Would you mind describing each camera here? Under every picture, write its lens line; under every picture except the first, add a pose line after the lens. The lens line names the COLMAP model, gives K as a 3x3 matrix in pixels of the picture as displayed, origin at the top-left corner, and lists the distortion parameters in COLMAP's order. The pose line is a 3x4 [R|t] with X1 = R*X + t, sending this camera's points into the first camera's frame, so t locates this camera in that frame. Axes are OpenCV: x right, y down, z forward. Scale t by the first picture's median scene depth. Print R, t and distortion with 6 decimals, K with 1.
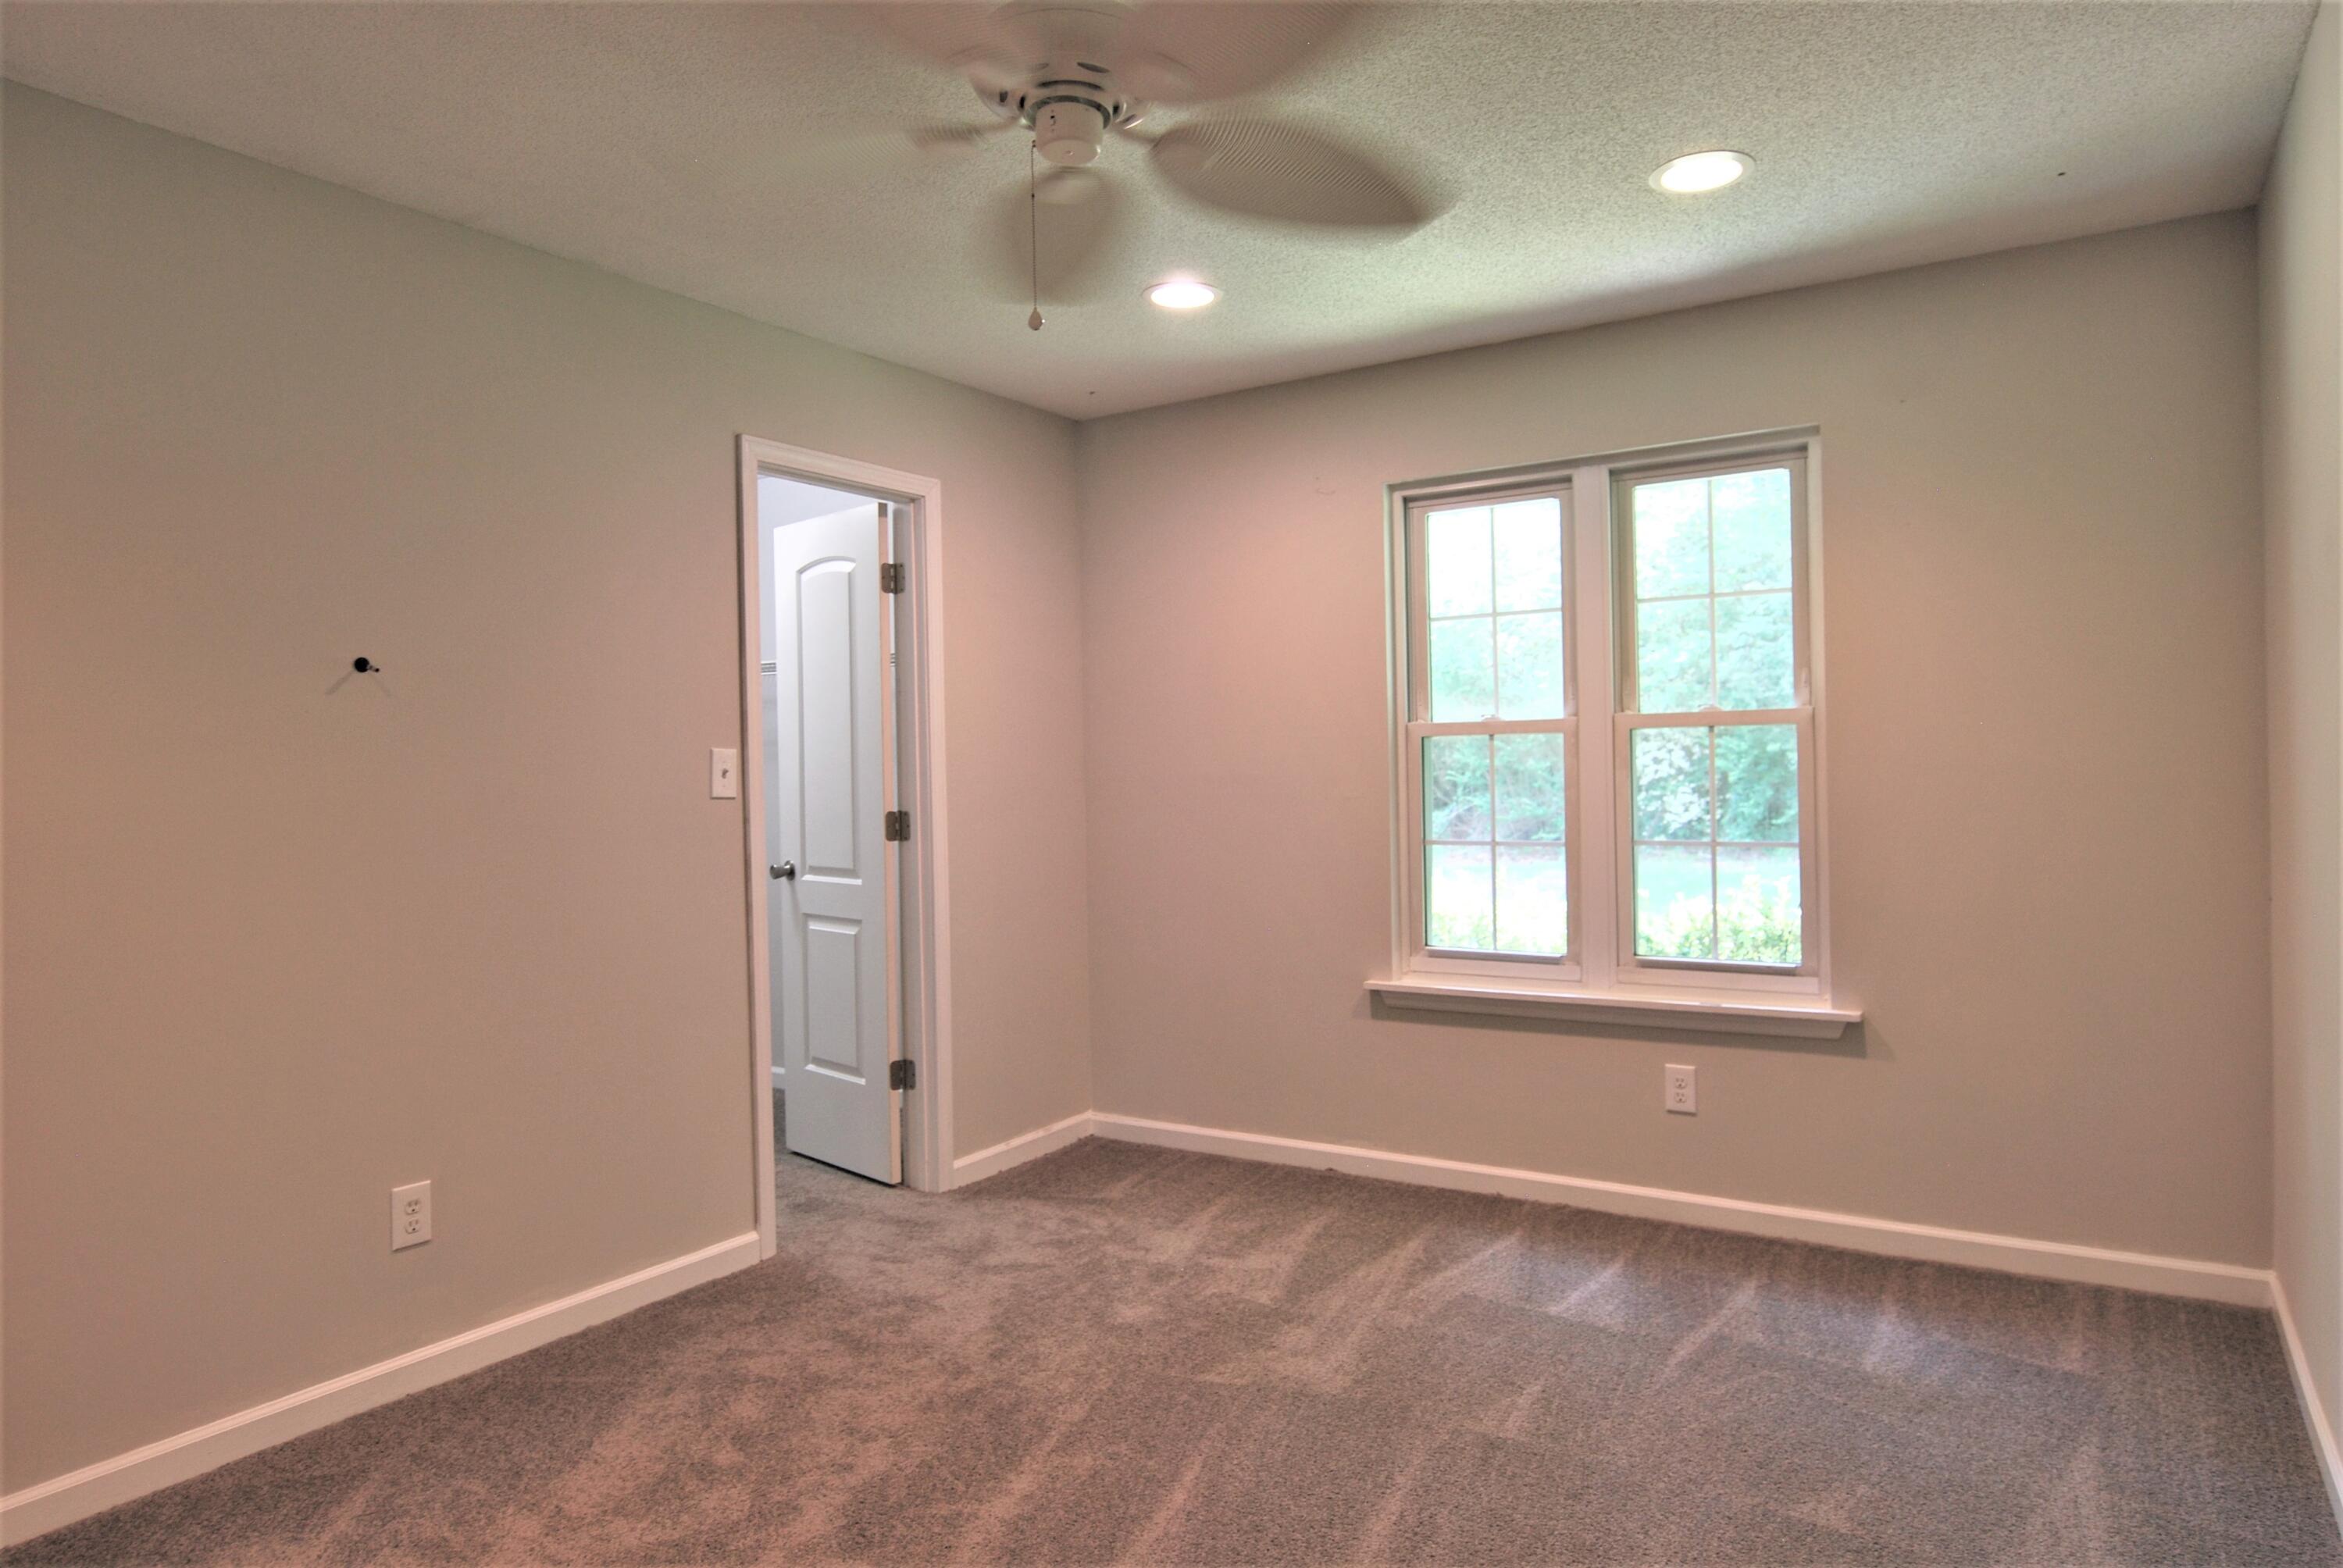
lens RADIAL K [[1424.4, 0, 1179.0], [0, 1424.4, 768.0], [0, 0, 1]] dist [-0.011067, -0.005633]
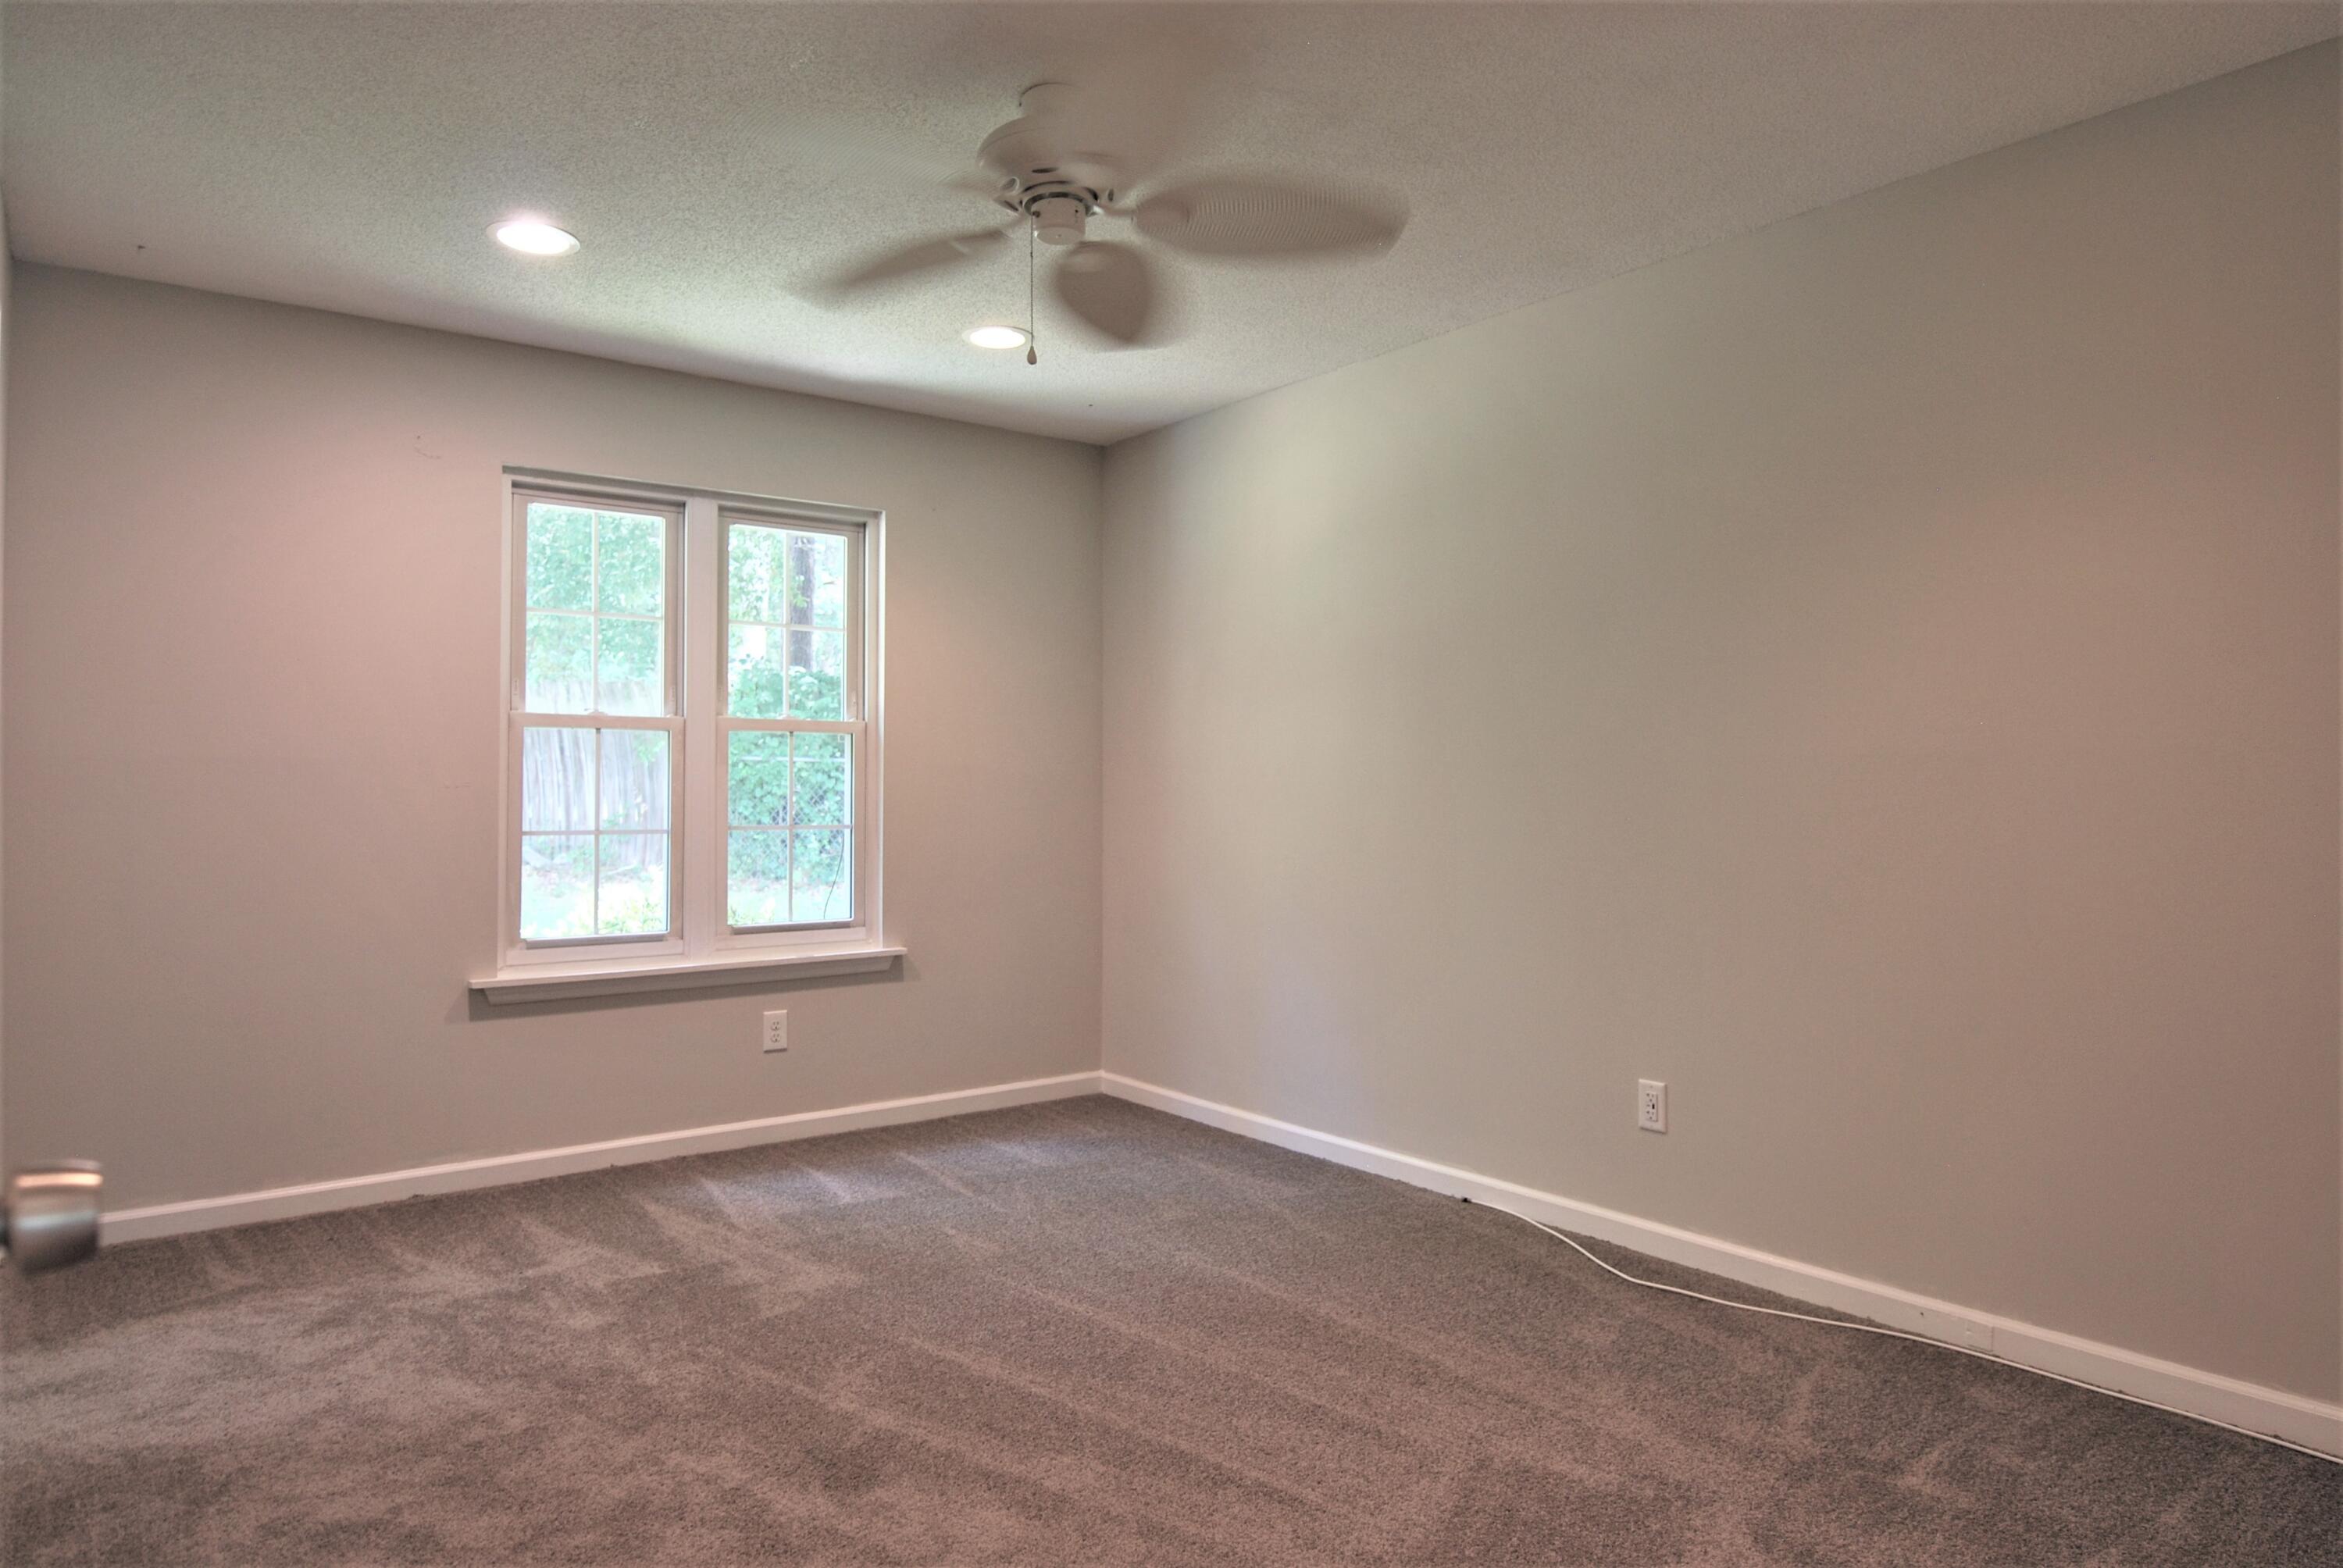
lens RADIAL K [[1424.4, 0, 1179.0], [0, 1424.4, 768.0], [0, 0, 1]] dist [-0.011067, -0.005633]
pose [[0.337604, 0.037720, 0.940532, -0.679532], [-0.006107, 0.999264, -0.037883, 0.047105], [-0.941268, 0.007046, 0.337586, 0.271829]]
